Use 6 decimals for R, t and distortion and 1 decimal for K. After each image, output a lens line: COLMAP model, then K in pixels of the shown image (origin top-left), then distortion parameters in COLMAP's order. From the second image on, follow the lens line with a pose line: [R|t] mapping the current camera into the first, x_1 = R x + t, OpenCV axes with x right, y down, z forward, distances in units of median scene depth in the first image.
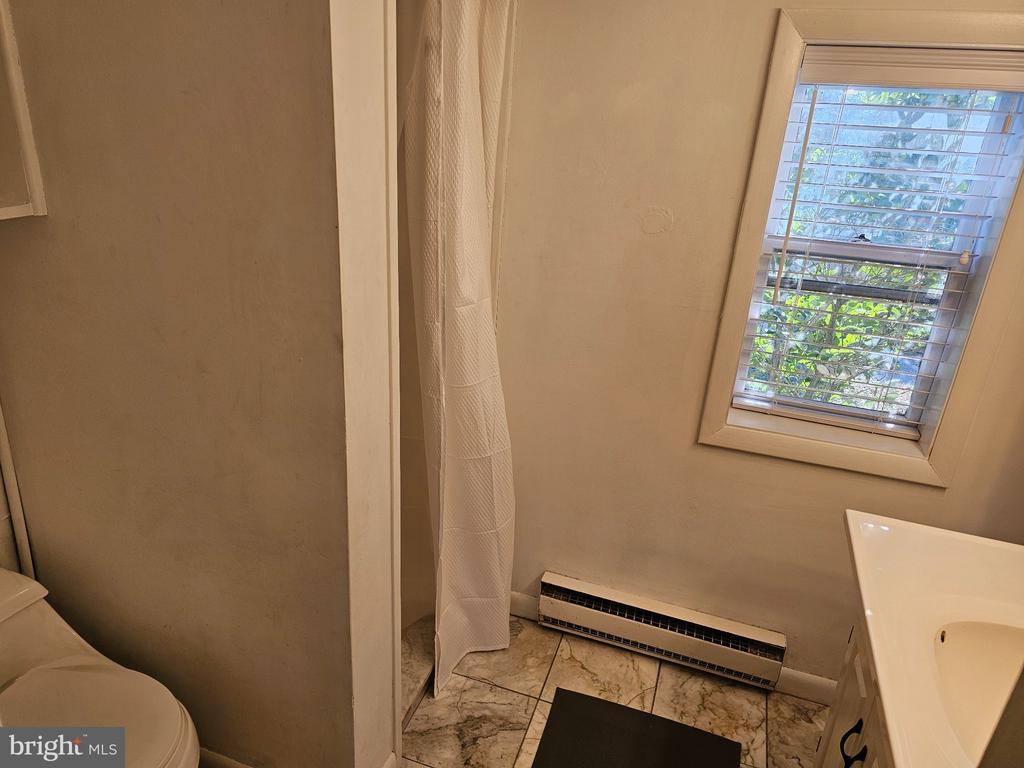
lens RADIAL K [[687.7, 0, 510.8], [0, 687.7, 392.0], [0, 0, 1]] dist [0.055758, -0.026460]
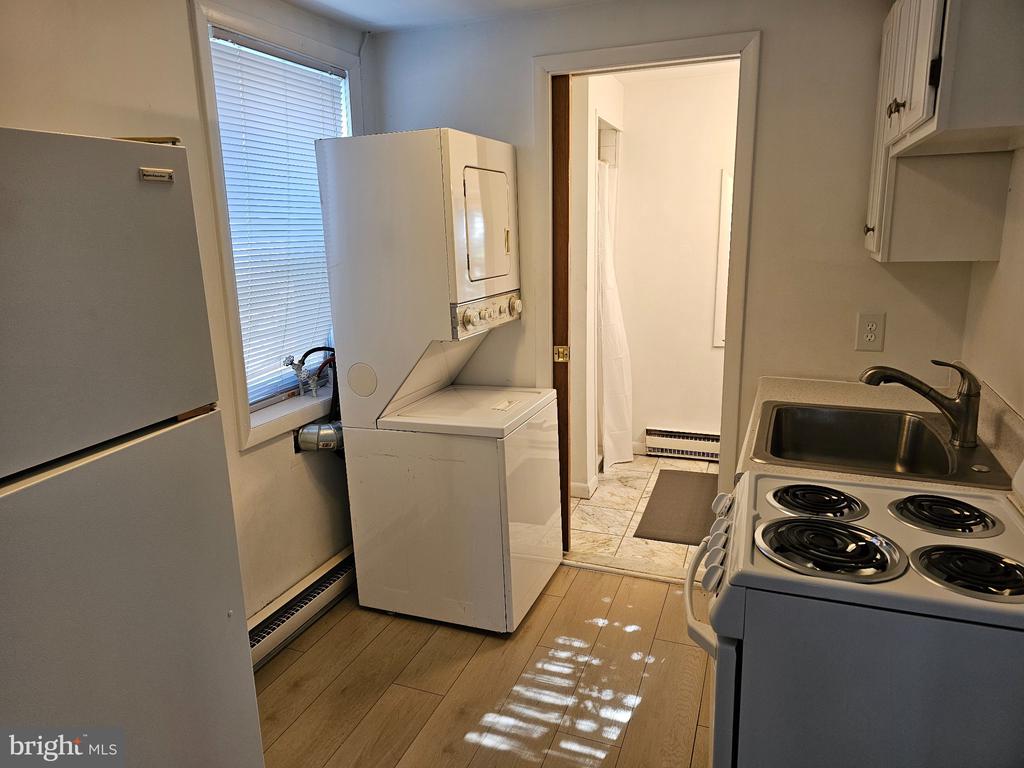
lens RADIAL K [[687.7, 0, 507.6], [0, 687.7, 380.4], [0, 0, 1]] dist [0.055758, -0.026460]
pose [[0.996055, -0.076230, -0.045421, -0.279503], [0.067617, 0.983499, -0.167804, 0.477417], [0.057463, 0.164070, 0.984774, -1.147699]]
